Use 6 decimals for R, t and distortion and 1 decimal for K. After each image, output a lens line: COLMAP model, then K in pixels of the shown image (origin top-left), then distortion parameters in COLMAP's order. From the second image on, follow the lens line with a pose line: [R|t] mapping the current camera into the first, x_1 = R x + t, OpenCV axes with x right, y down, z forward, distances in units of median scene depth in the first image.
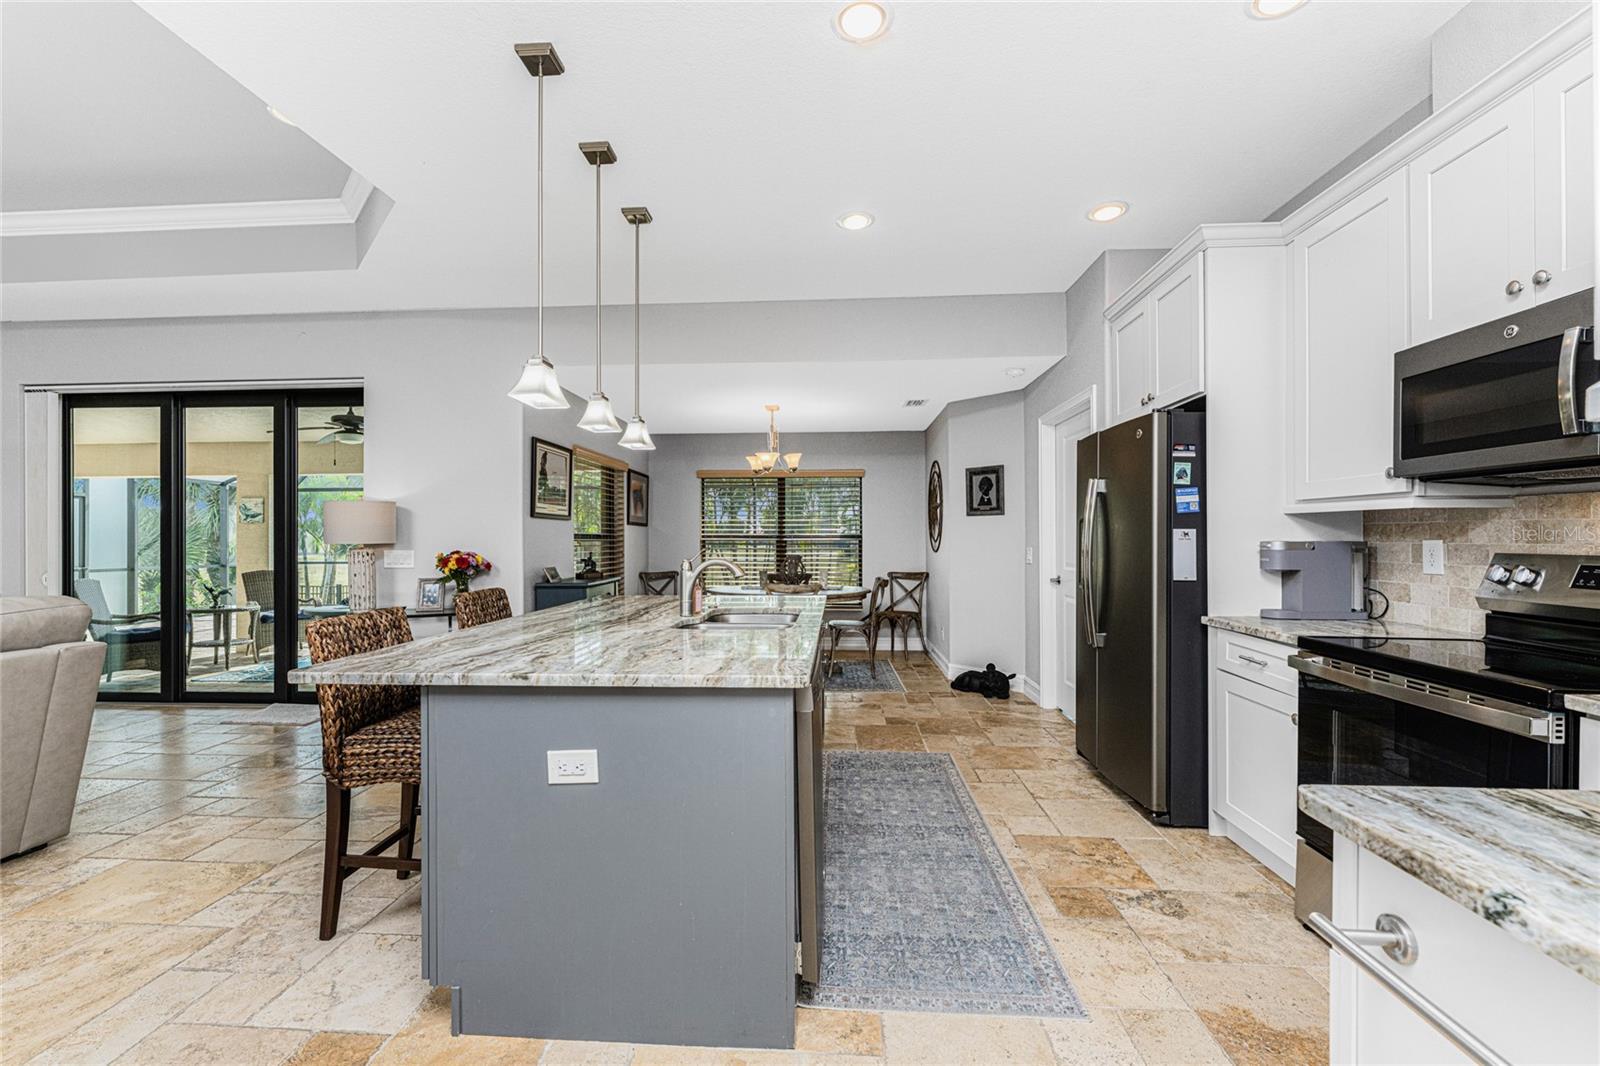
lens RADIAL K [[671.5, 0, 800.0], [0, 671.5, 533.0], [0, 0, 1]] dist [0.000818, 0.000187]
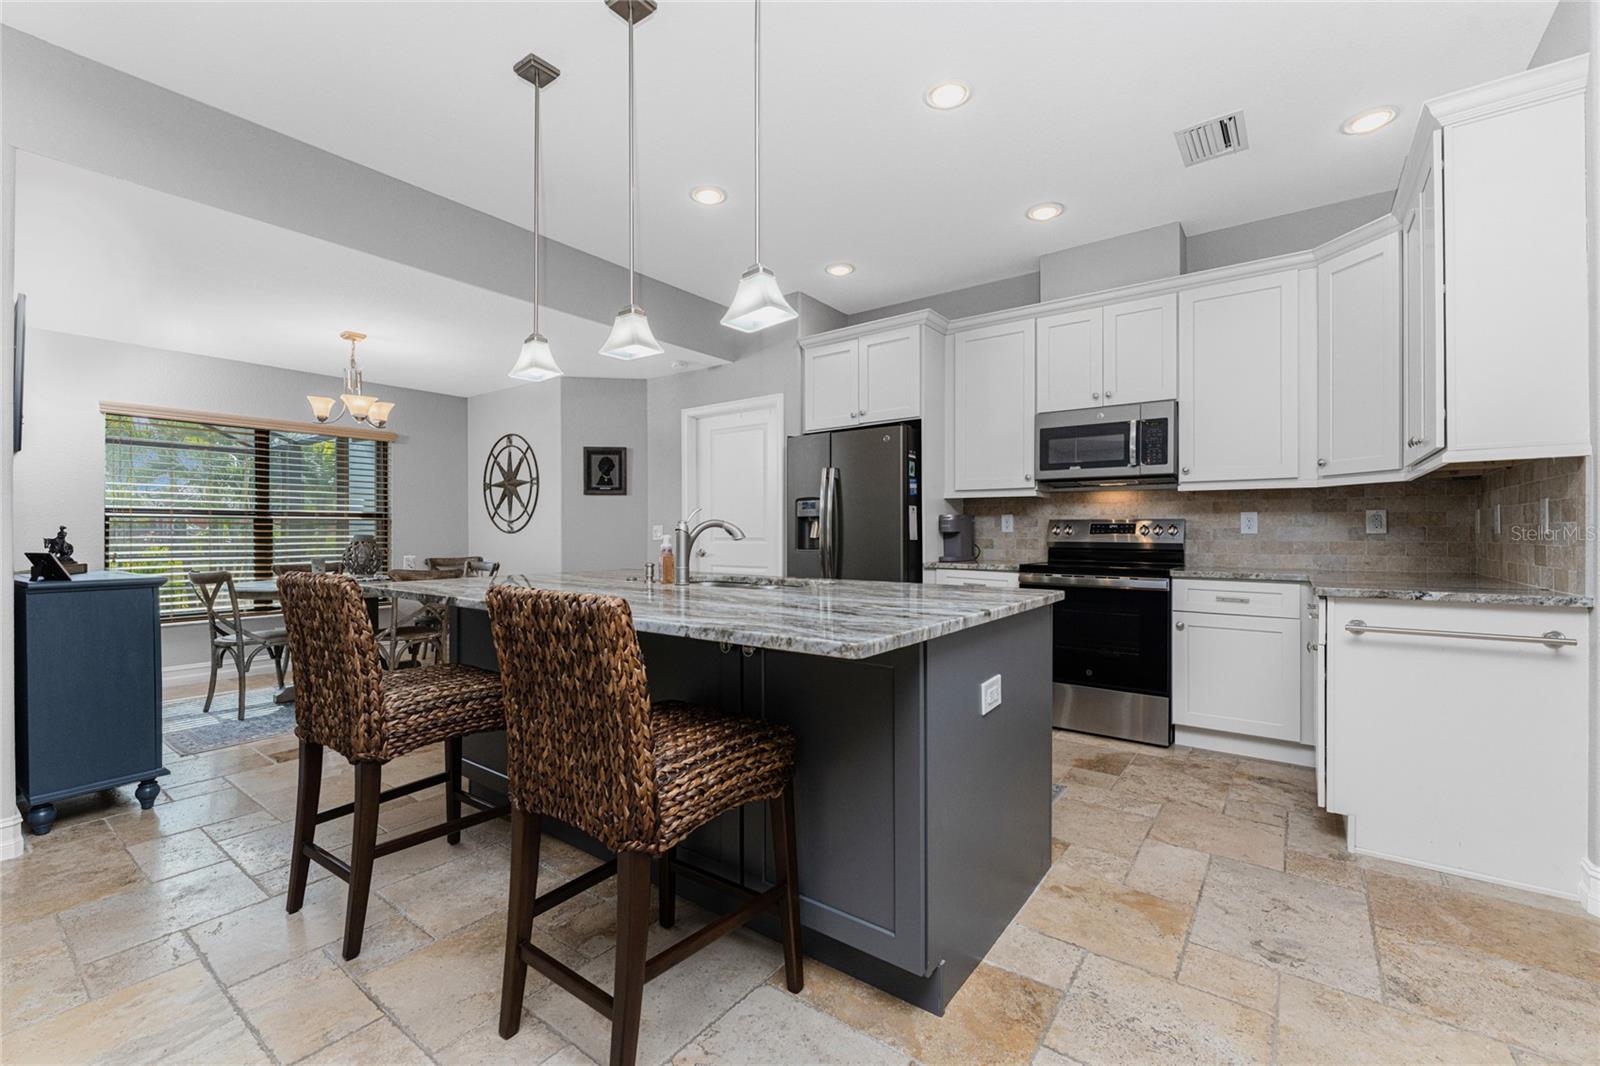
lens RADIAL K [[671.5, 0, 800.0], [0, 671.5, 533.0], [0, 0, 1]] dist [0.000818, 0.000187]
pose [[0.549807, 0.002332, 0.835288, -0.821794], [-0.007746, 0.999967, 0.002307, 0.053348], [-0.835256, -0.007738, 0.549807, 0.380891]]
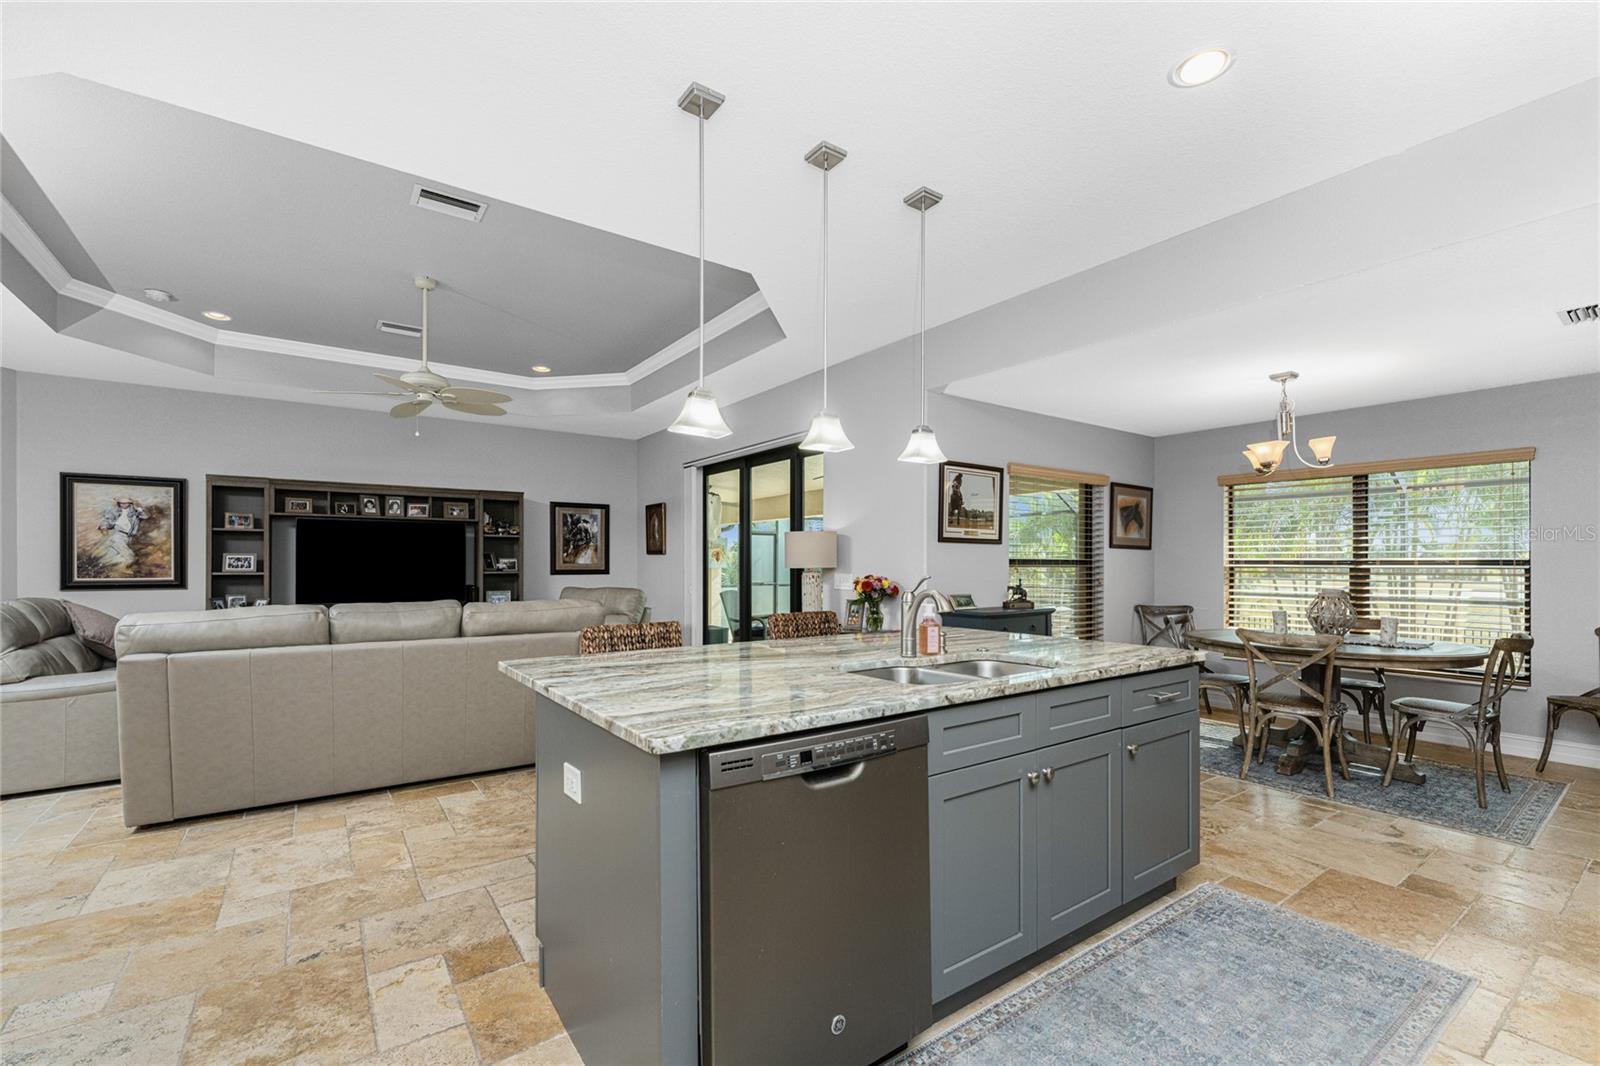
lens RADIAL K [[686.8, 0, 803.0], [0, 686.8, 557.4], [0, 0, 1]] dist [0.000738, 0.000252]
pose [[0.632093, -0.004886, -0.774877, 0.412822], [0.002561, 0.999988, -0.004216, 0.004869], [0.774888, 0.000681, 0.632098, 0.352167]]
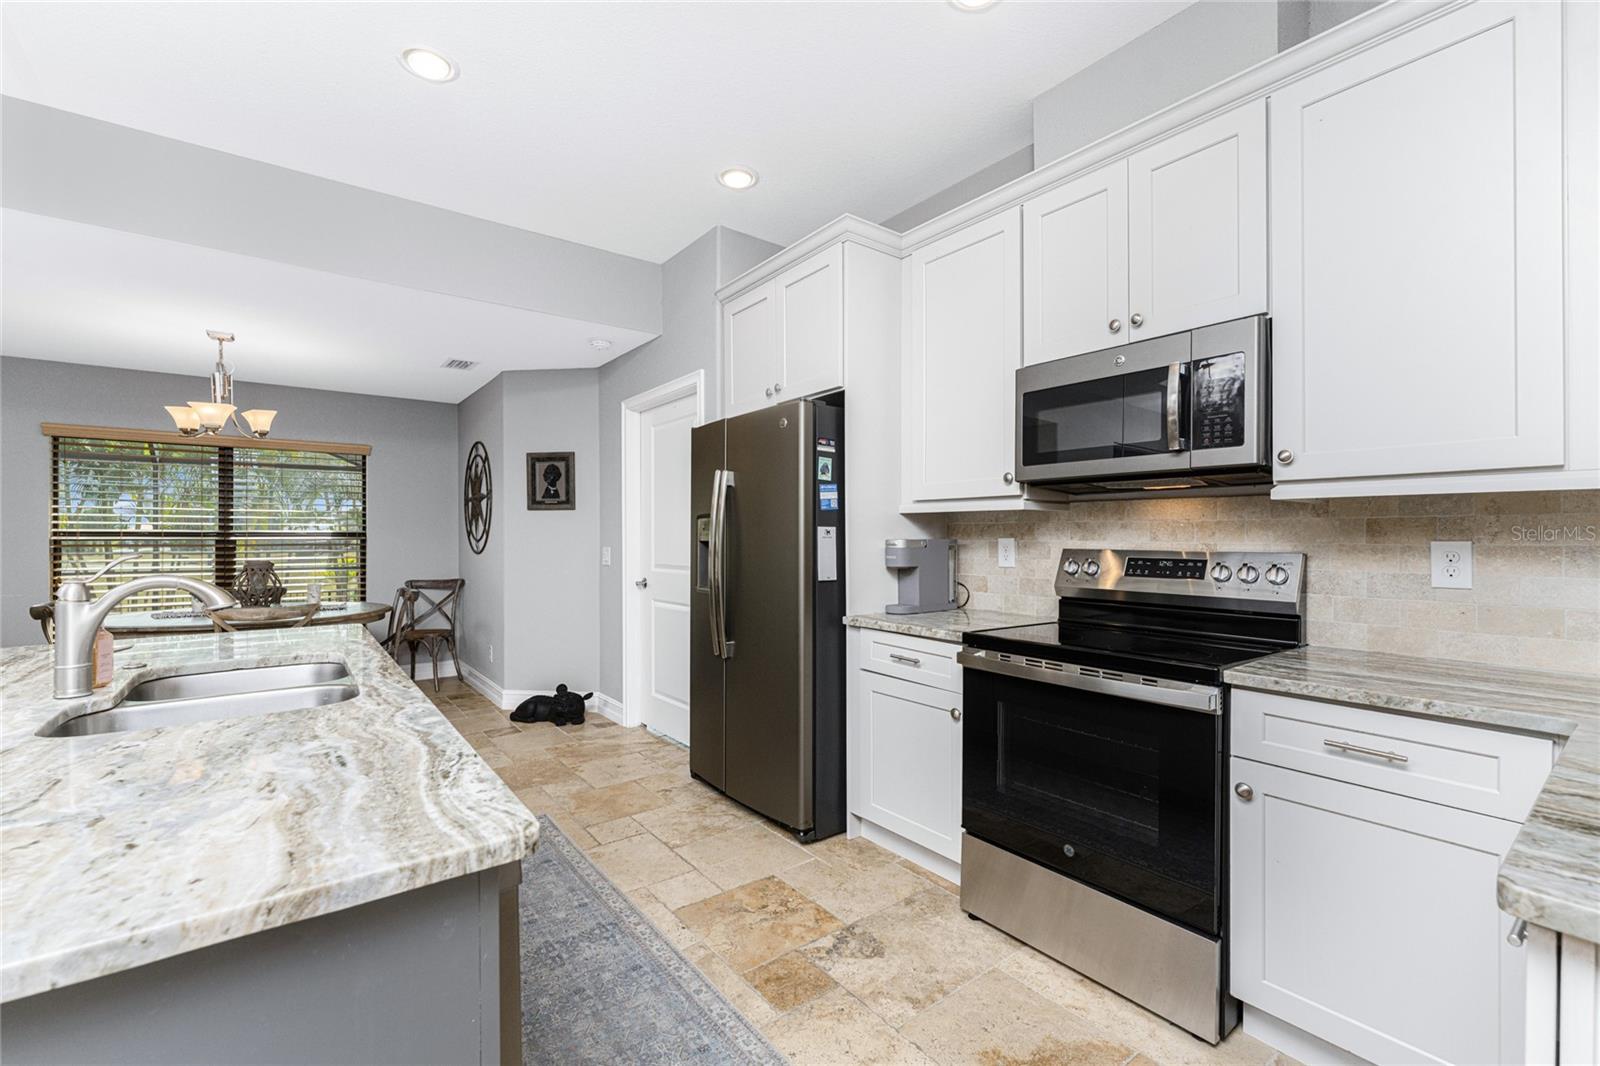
lens RADIAL K [[678.6, 0, 800.0], [0, 678.6, 533.0], [0, 0, 1]] dist [-0.003369, -0.000600]
pose [[0.758589, 0.004941, 0.651550, -0.087531], [-0.005513, 0.999984, -0.001164, 0.004266], [-0.651546, -0.002709, 0.758605, 0.288331]]
